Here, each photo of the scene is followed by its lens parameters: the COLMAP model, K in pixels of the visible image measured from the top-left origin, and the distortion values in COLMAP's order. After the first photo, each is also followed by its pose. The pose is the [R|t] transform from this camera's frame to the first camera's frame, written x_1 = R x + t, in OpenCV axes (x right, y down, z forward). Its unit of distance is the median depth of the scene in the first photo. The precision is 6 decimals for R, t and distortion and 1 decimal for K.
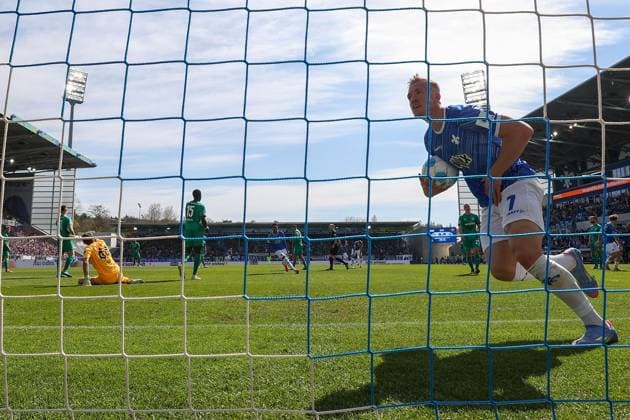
lens RADIAL K [[4037.0, 0, 315.0], [0, 4037.0, 210.0], [0, 0, 1]] dist [-0.241132, 1.093478]
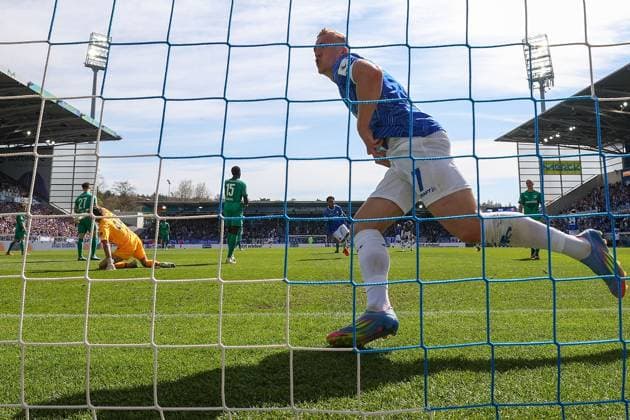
lens RADIAL K [[2993.5, 0, 315.0], [0, 2993.5, 210.0], [0, 0, 1]] dist [-0.263948, -4.187113]
pose [[0.999955, 0.002022, -0.009217, -0.004253], [-0.002010, 0.999997, 0.001319, 0.004235], [0.009219, -0.001301, 0.999957, 0.324985]]
